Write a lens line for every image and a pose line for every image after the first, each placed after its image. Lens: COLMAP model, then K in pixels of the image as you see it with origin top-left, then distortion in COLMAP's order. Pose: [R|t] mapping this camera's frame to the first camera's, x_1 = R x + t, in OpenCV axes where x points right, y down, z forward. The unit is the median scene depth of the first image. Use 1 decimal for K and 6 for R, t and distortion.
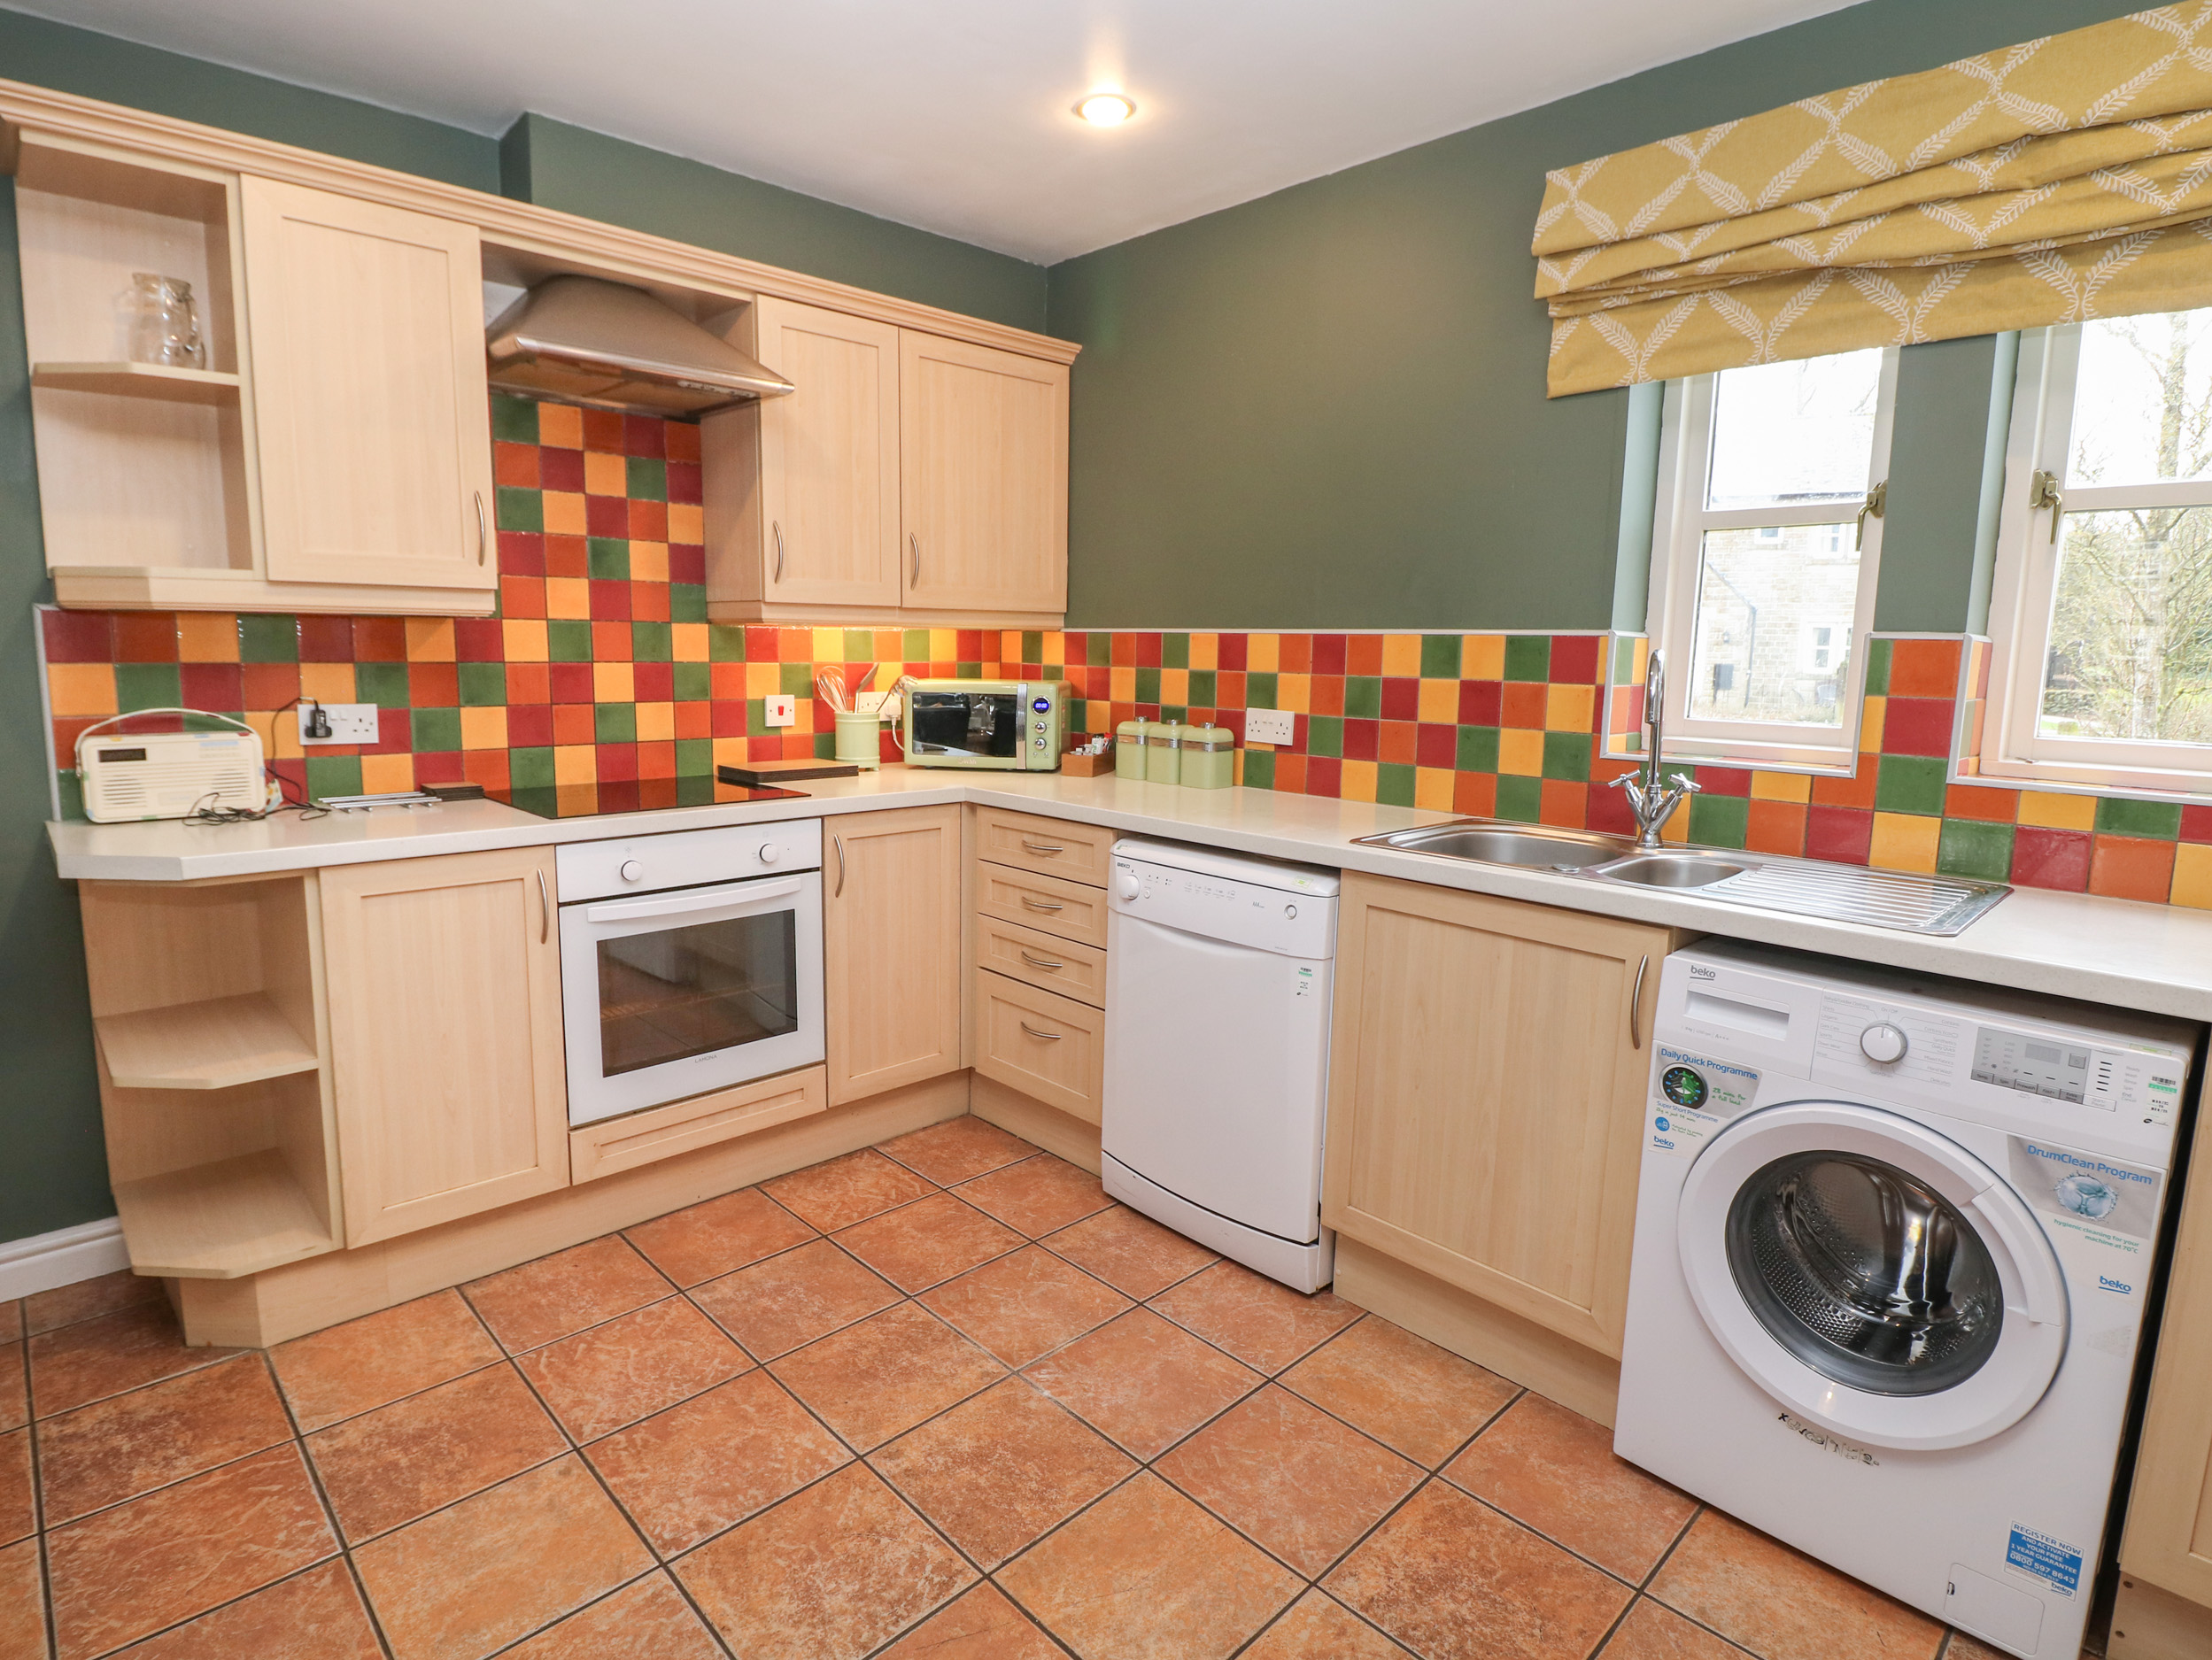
lens RADIAL K [[1162.7, 0, 1097.5], [0, 1162.7, 841.3], [0, 0, 1]] dist [-0.006990, -0.007773]
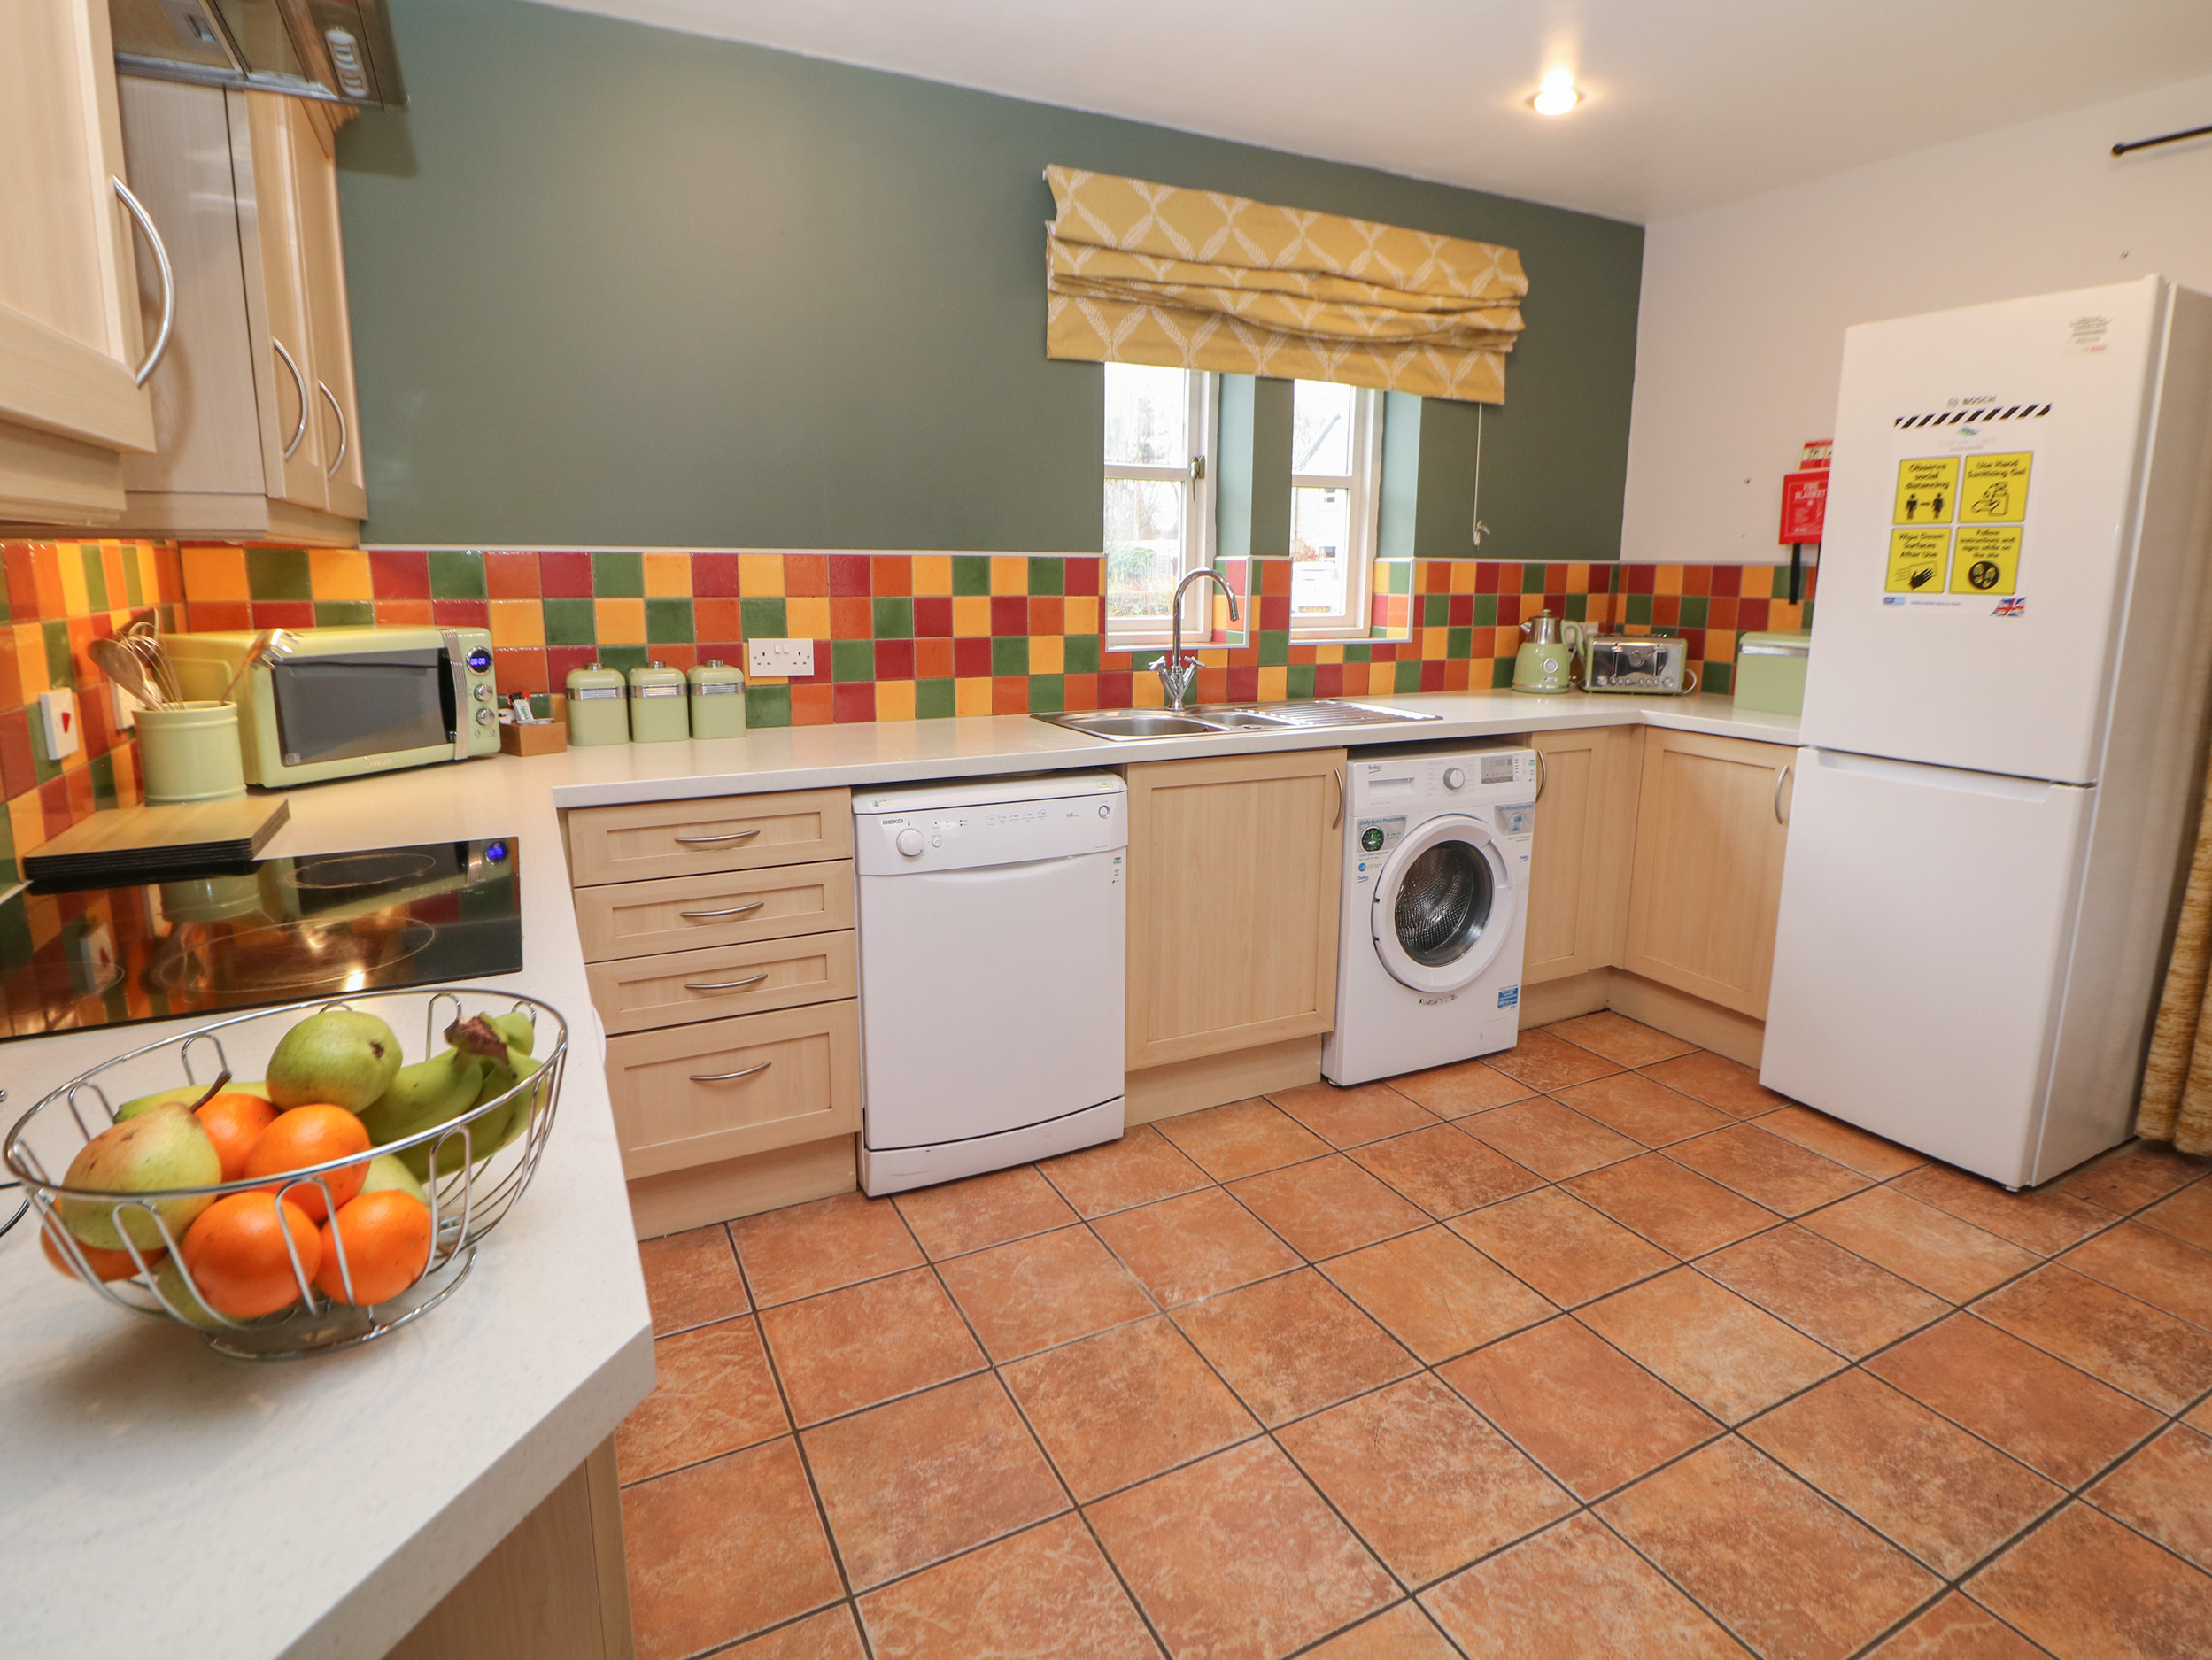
lens RADIAL K [[1162.7, 0, 1099.9], [0, 1162.7, 813.4], [0, 0, 1]] dist [-0.006990, -0.007773]
pose [[0.281564, -0.213633, 0.935458, -0.759196], [0.157905, 0.971925, 0.174433, -0.115164], [-0.946460, 0.098600, 0.307393, 0.576567]]
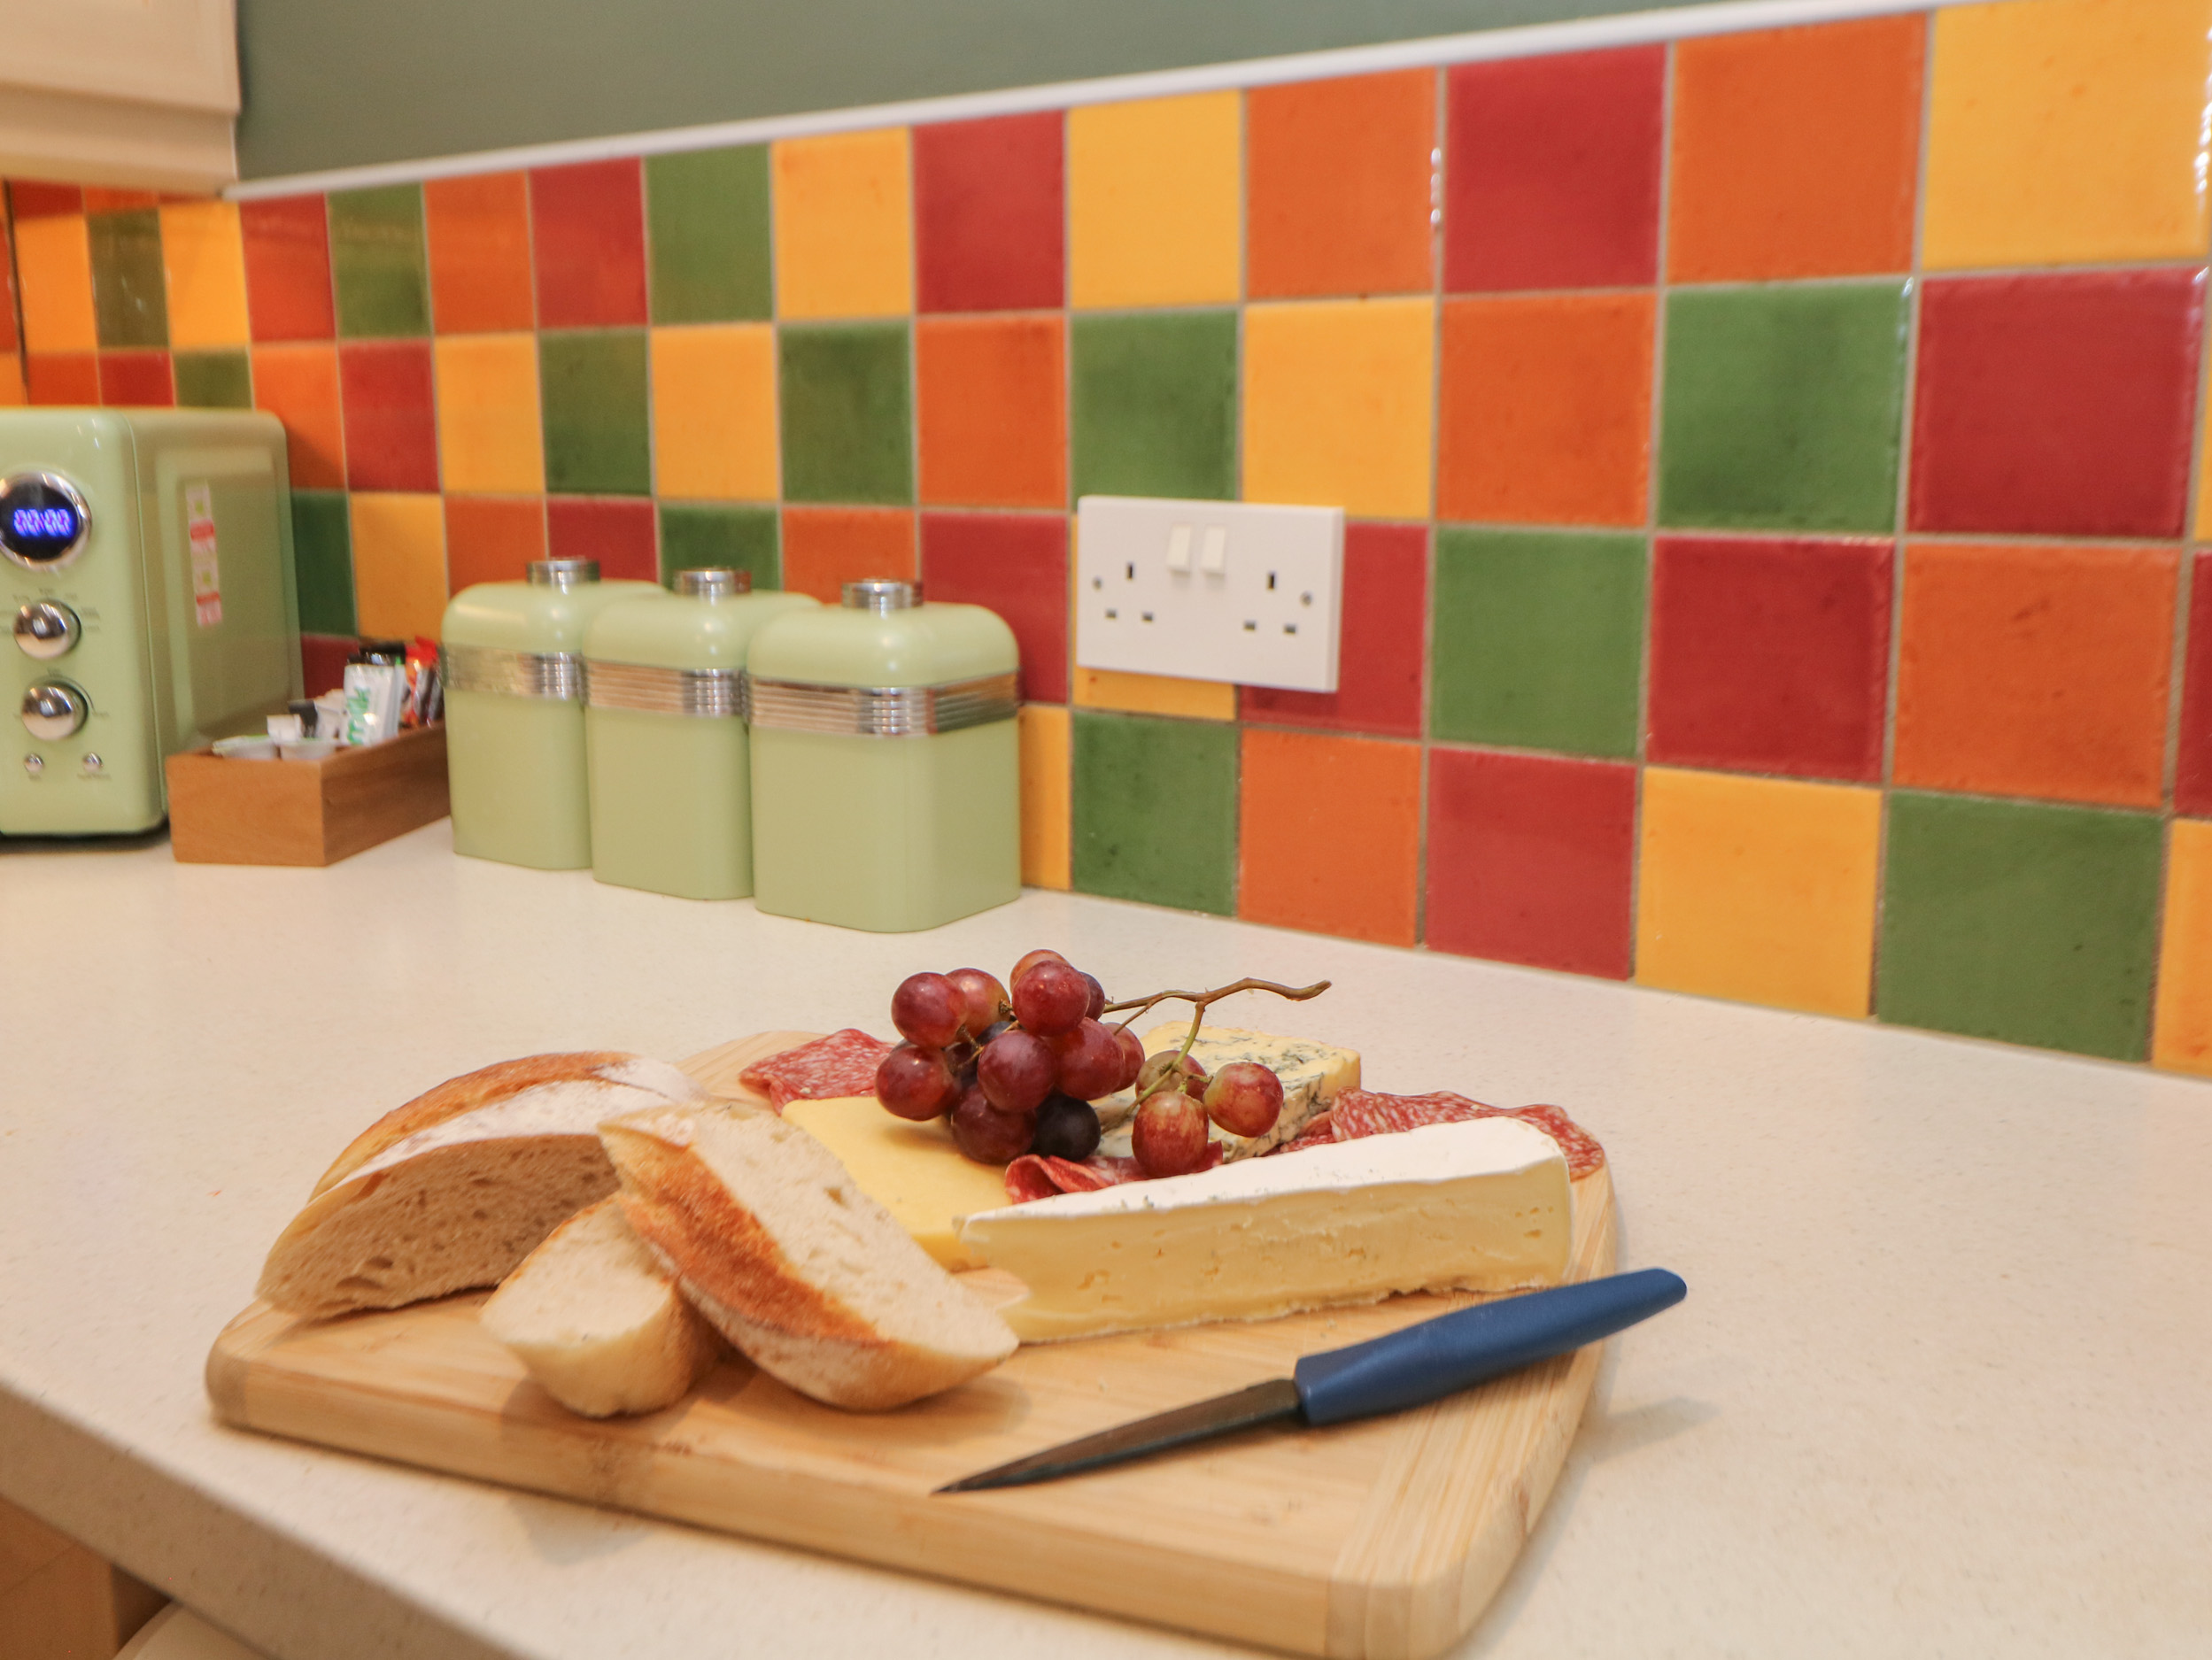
lens RADIAL K [[2026.8, 0, 1103.5], [0, 2026.8, 816.6], [0, 0, 1]] dist [-0.012111, 0.000000]
pose [[0.980626, -0.052343, 0.188767, 0.077667], [0.047823, 0.998451, 0.028426, -0.083846], [-0.189963, -0.018848, 0.981610, 0.783348]]
